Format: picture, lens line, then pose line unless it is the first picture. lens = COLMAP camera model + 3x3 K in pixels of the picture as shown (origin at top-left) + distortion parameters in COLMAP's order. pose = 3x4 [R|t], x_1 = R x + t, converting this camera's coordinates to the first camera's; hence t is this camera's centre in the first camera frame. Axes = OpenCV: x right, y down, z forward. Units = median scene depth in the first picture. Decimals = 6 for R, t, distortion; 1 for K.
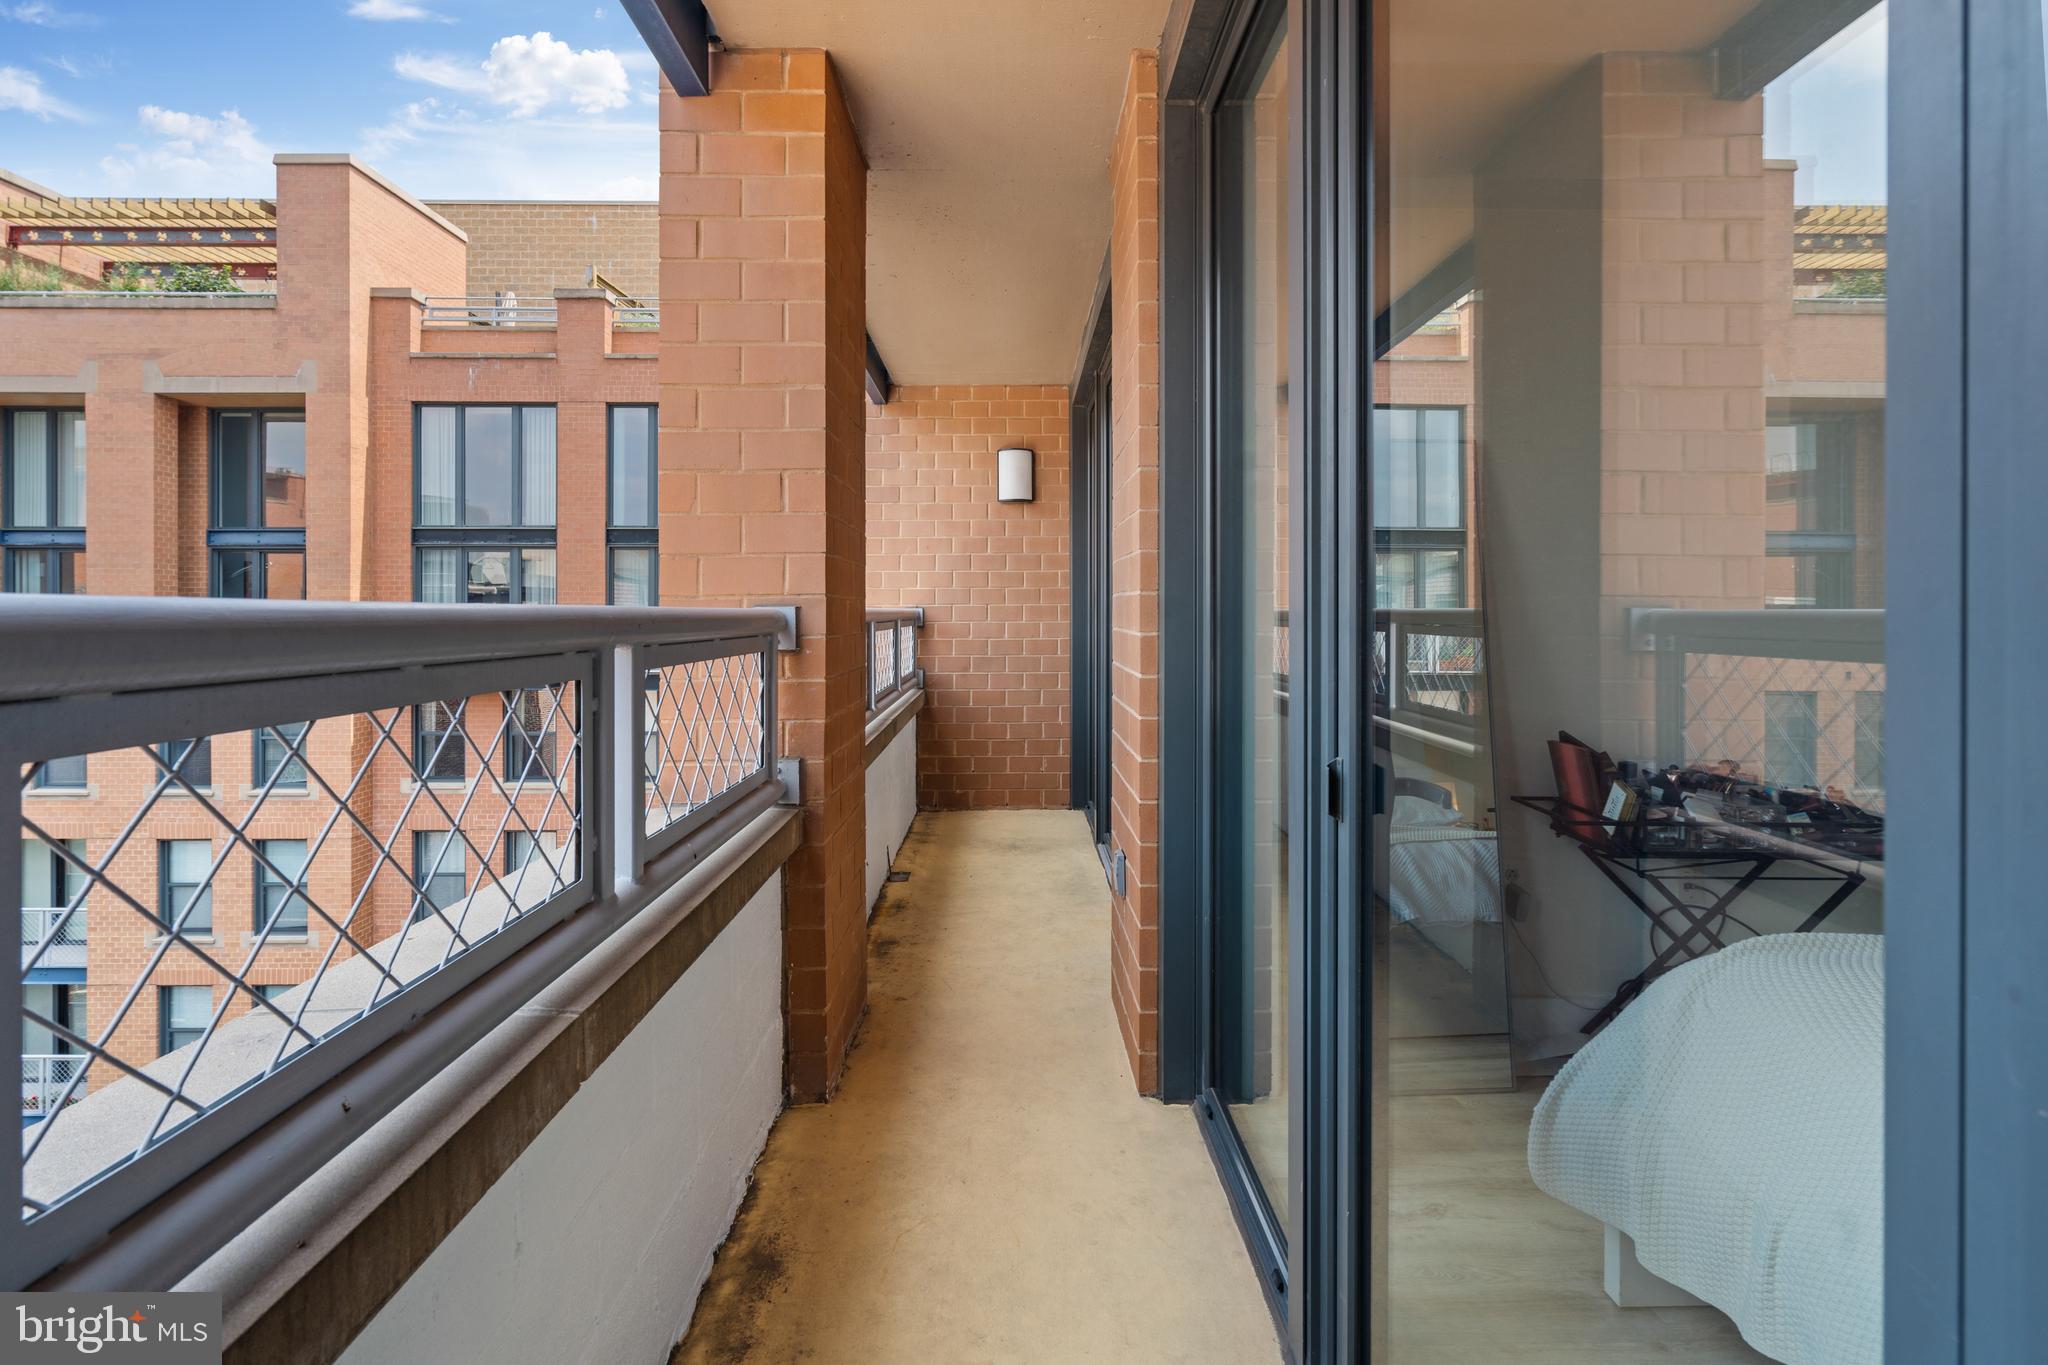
lens RADIAL K [[940.7, 0, 1005.4], [0, 940.7, 687.7], [0, 0, 1]] dist [-0.004759, 0.001558]
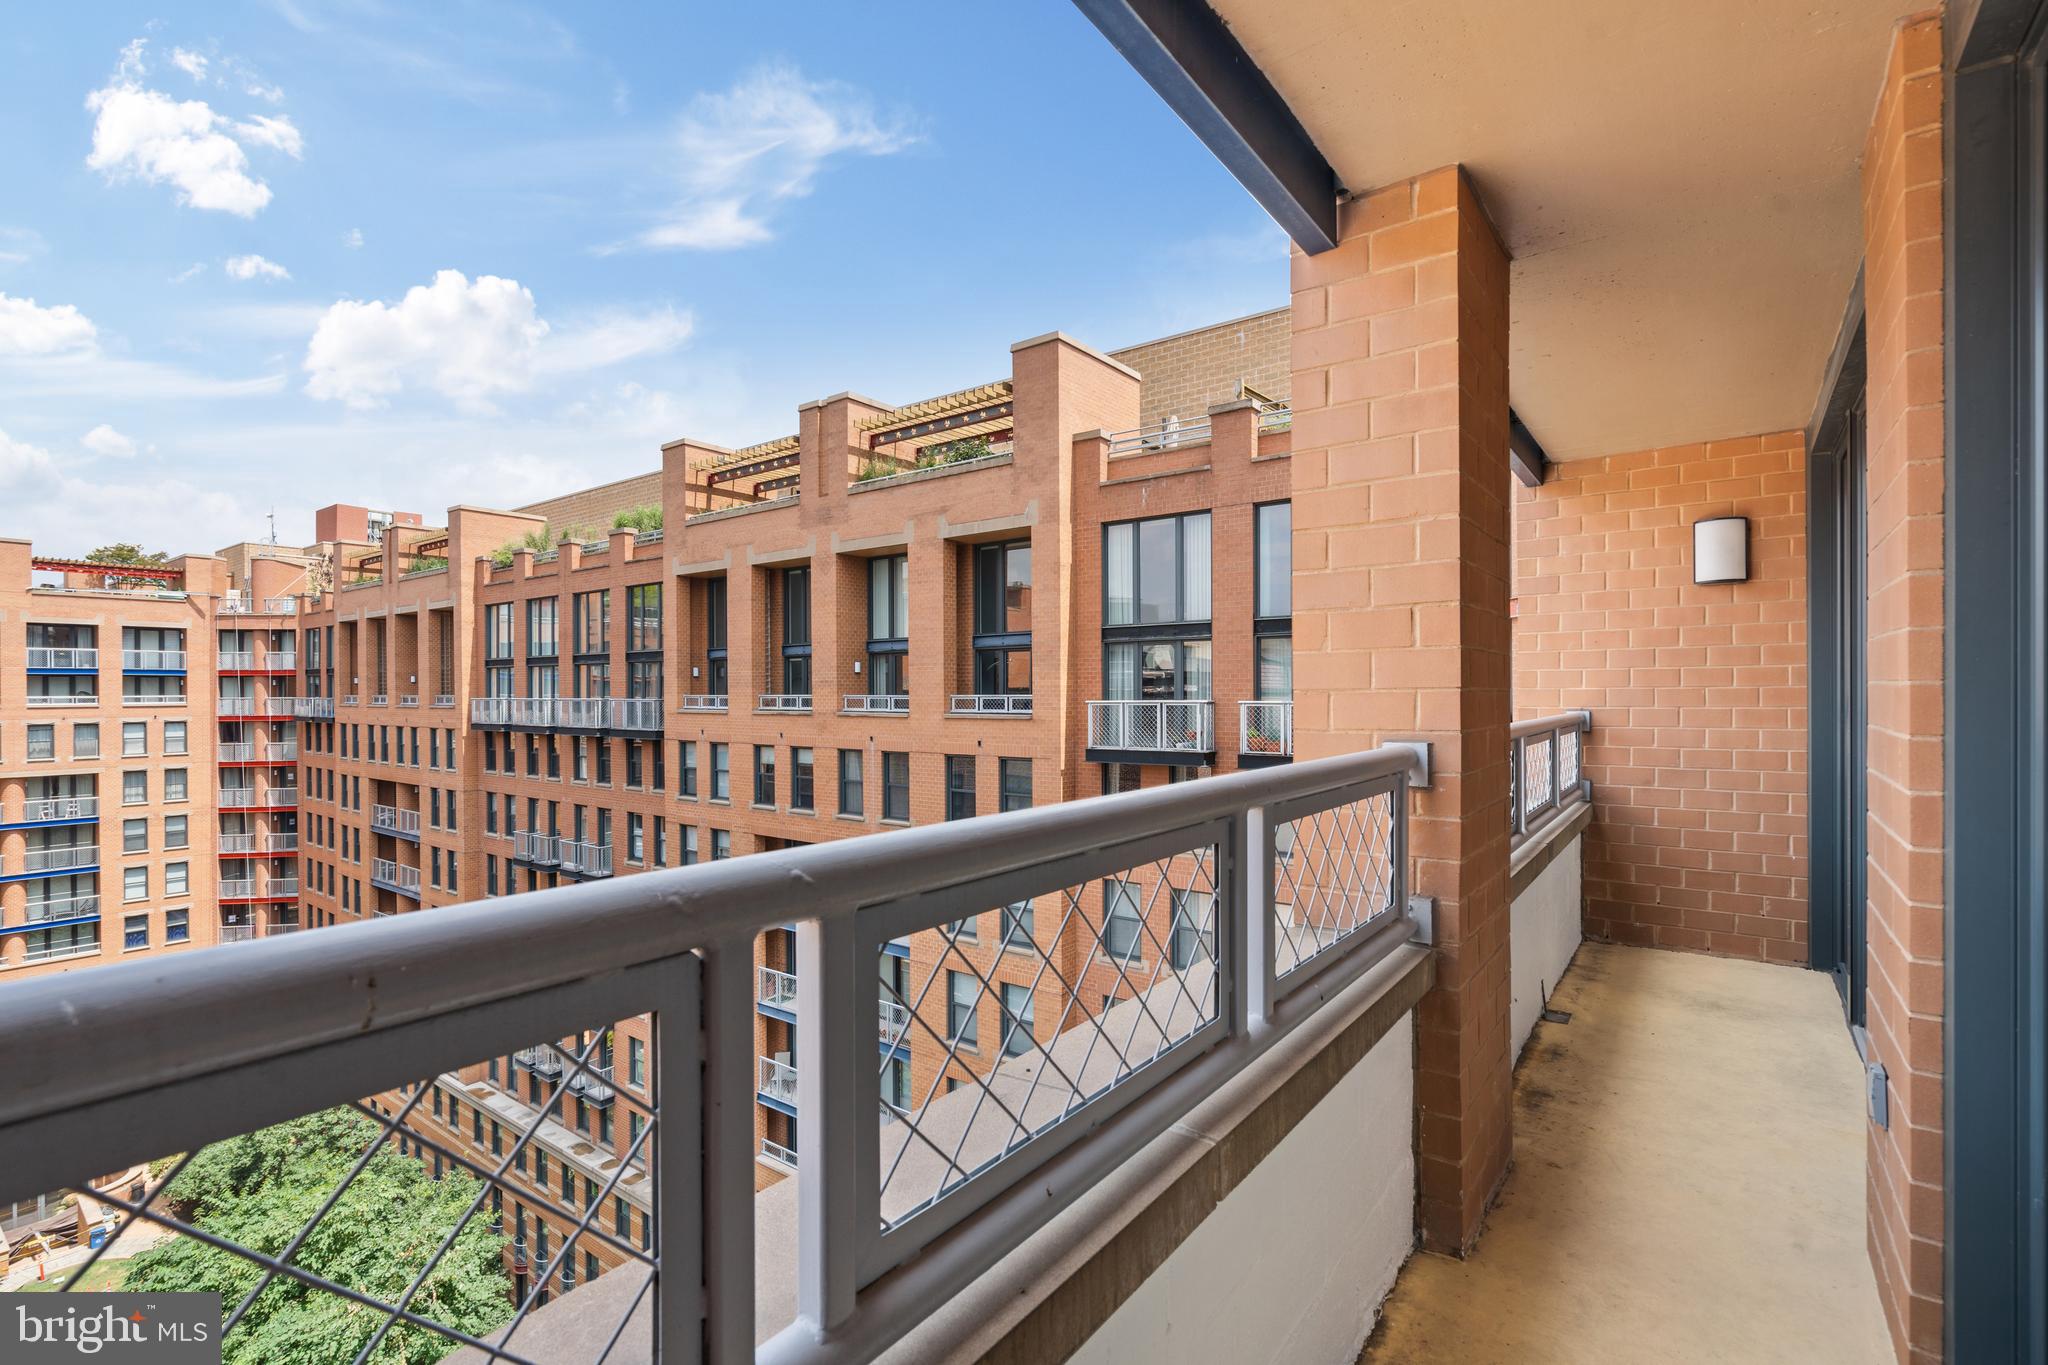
lens RADIAL K [[940.7, 0, 1005.4], [0, 940.7, 687.7], [0, 0, 1]] dist [-0.004759, 0.001558]
pose [[0.781499, -0.002571, -0.623901, 0.036914], [0.003437, 0.999994, 0.000183, -0.117714], [0.623897, -0.002287, 0.781503, -0.036039]]
